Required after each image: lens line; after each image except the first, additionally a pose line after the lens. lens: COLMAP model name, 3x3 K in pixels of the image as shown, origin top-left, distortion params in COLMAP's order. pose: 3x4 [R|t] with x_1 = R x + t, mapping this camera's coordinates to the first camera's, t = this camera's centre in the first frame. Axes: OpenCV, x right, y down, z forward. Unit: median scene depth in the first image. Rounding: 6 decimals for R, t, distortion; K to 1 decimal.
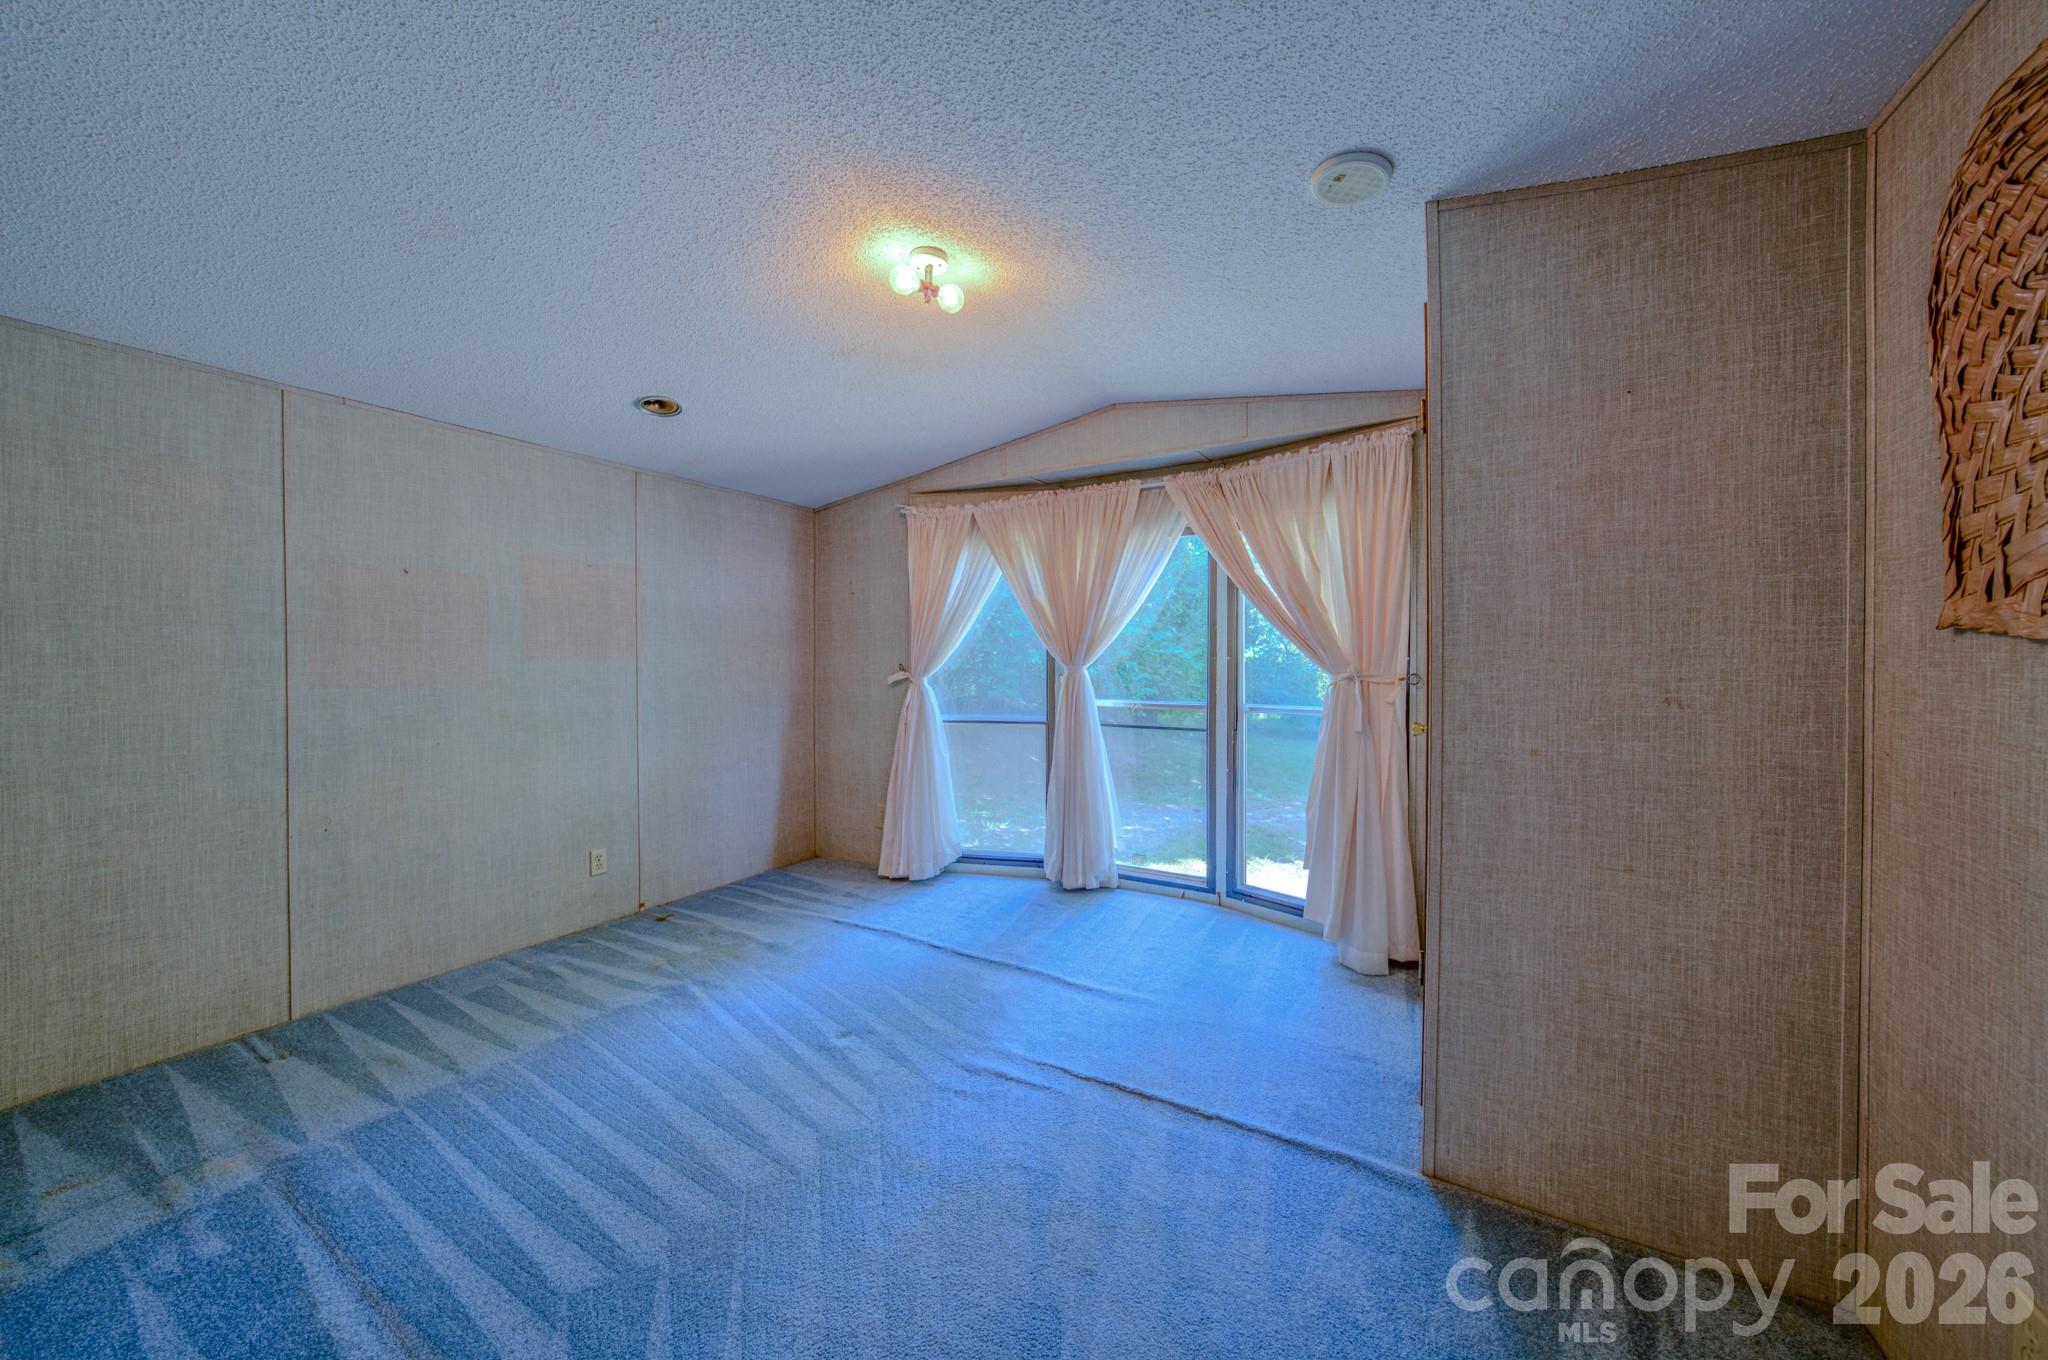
lens RADIAL K [[702.4, 0, 1018.5], [0, 702.4, 671.5], [0, 0, 1]] dist [-0.028615, 0.006227]
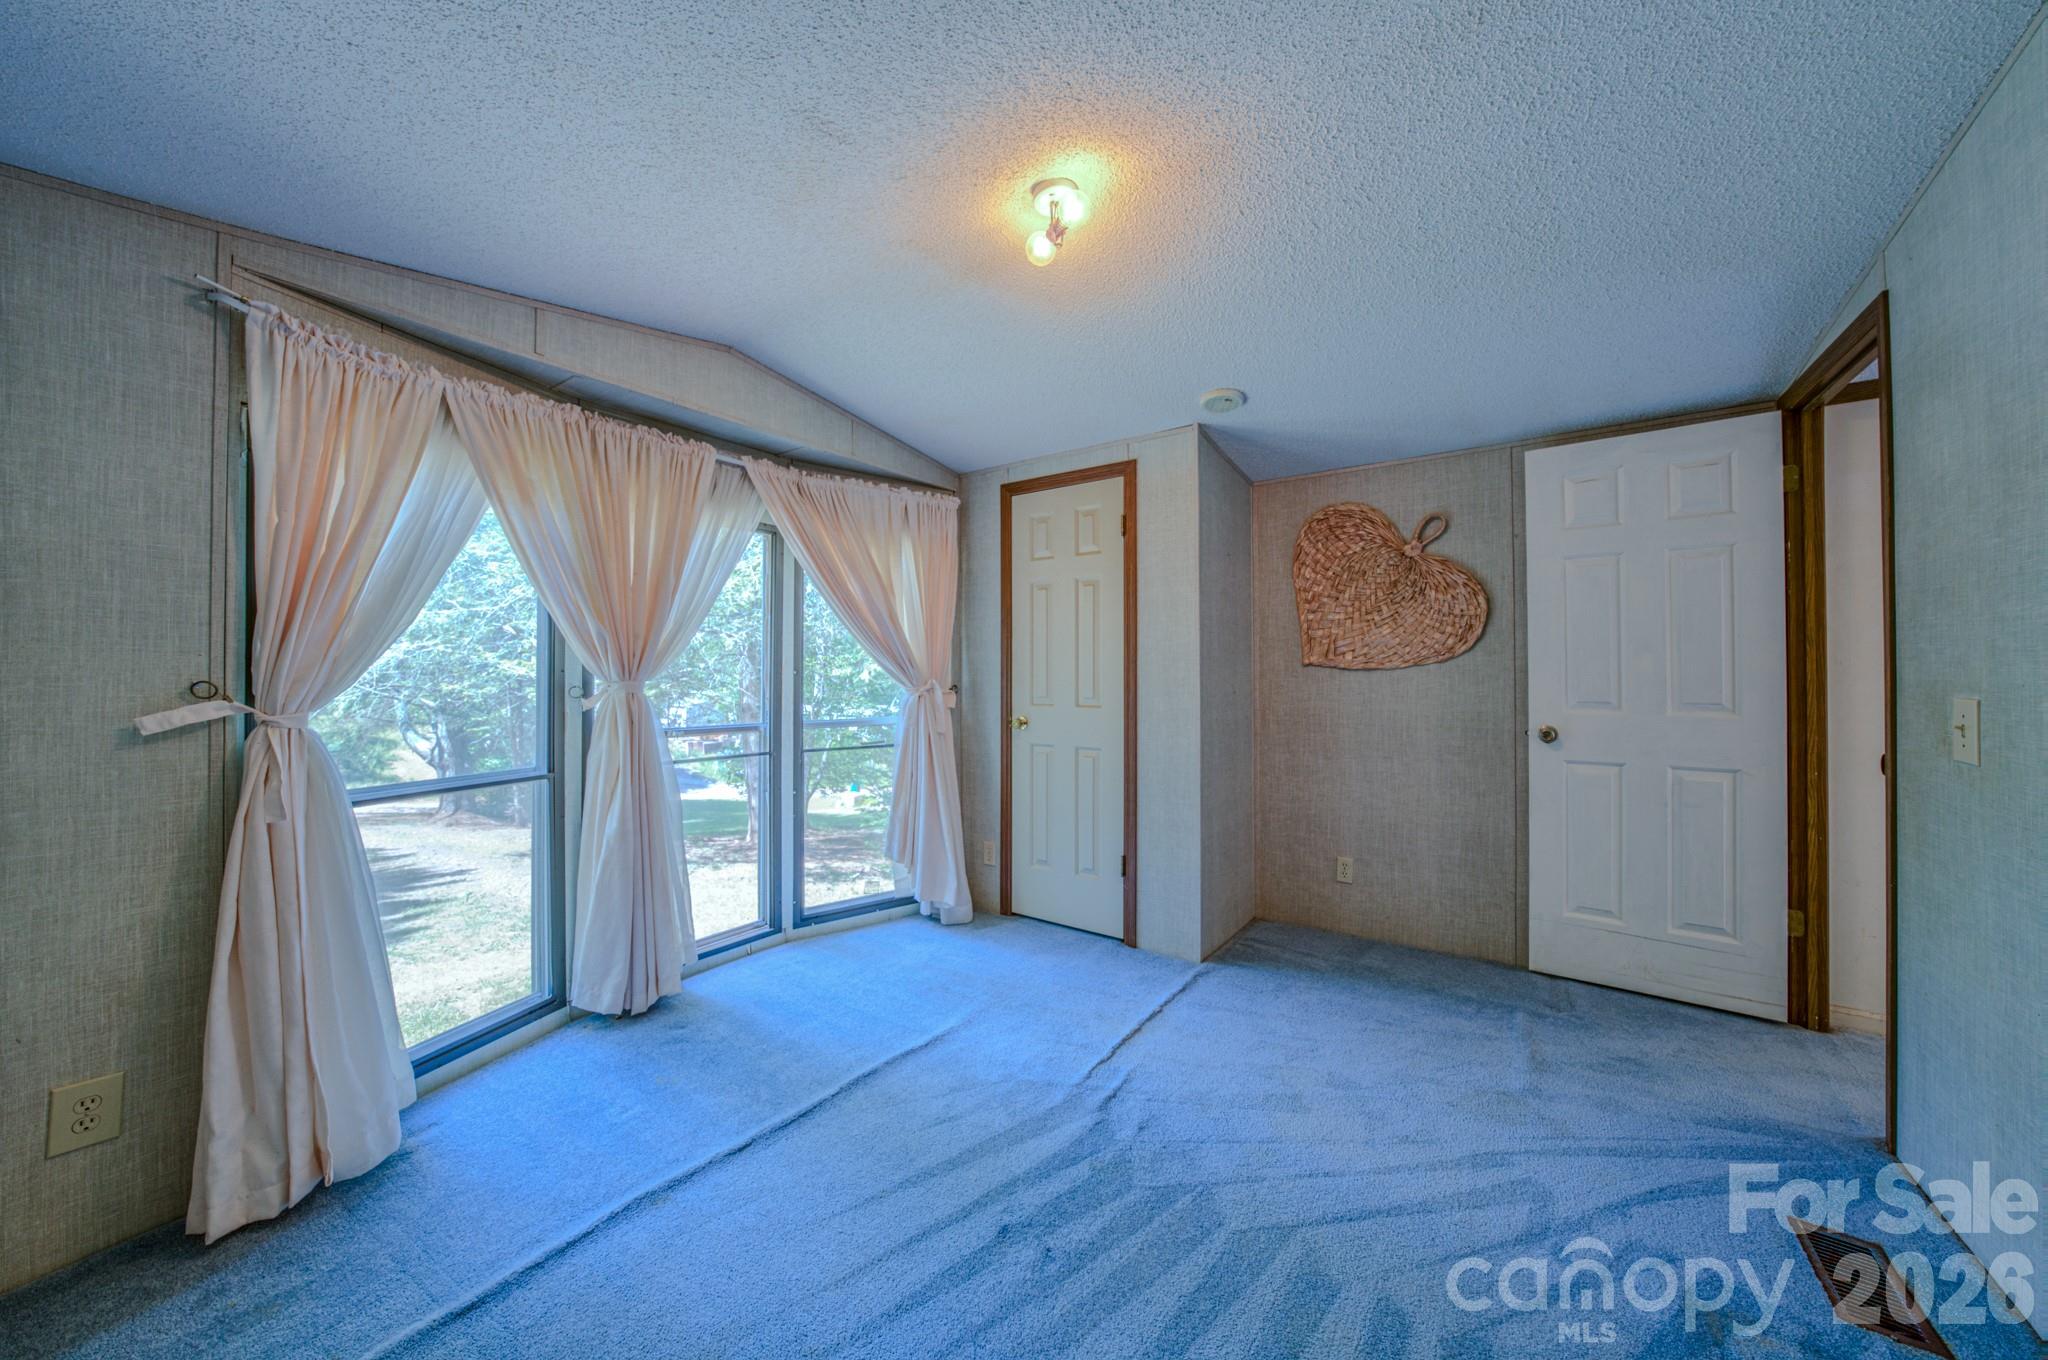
lens RADIAL K [[702.4, 0, 1018.5], [0, 702.4, 671.5], [0, 0, 1]] dist [-0.028615, 0.006227]
pose [[0.096468, 0.007766, 0.995306, -0.548891], [0.015198, 0.999841, -0.009275, -0.006843], [-0.995220, 0.016021, 0.096335, 0.555033]]
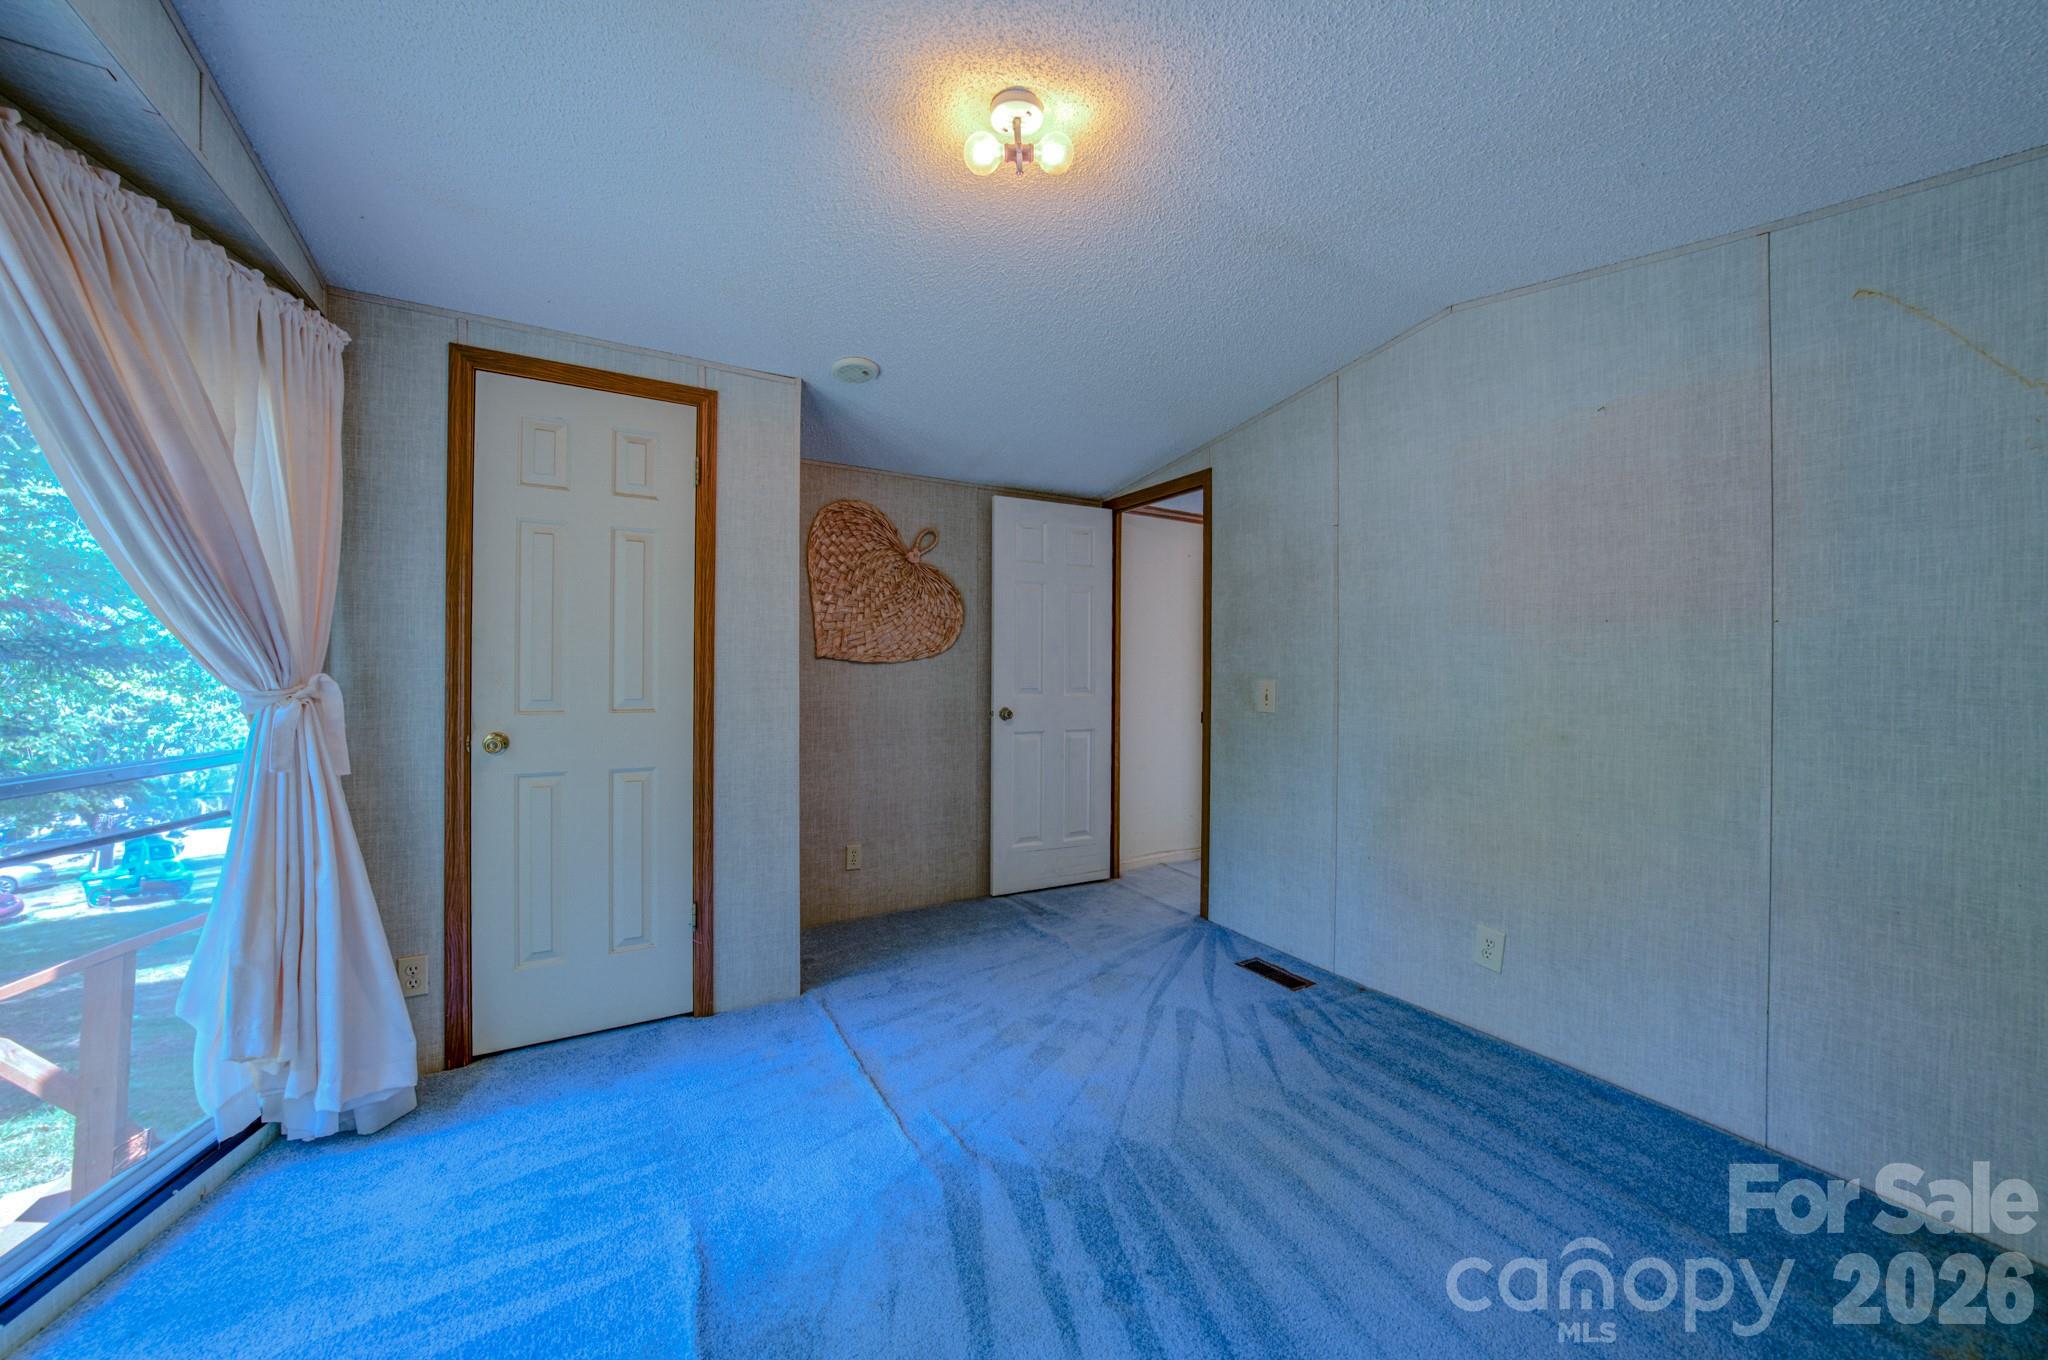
lens RADIAL K [[730.9, 0, 1017.6], [0, 730.9, 667.9], [0, 0, 1]] dist [-0.020069, 0.000130]
pose [[-0.872746, -0.001937, 0.488170, -0.296430], [0.004288, 0.999923, 0.011634, -0.013967], [-0.488155, 0.012247, -0.872671, 0.929642]]
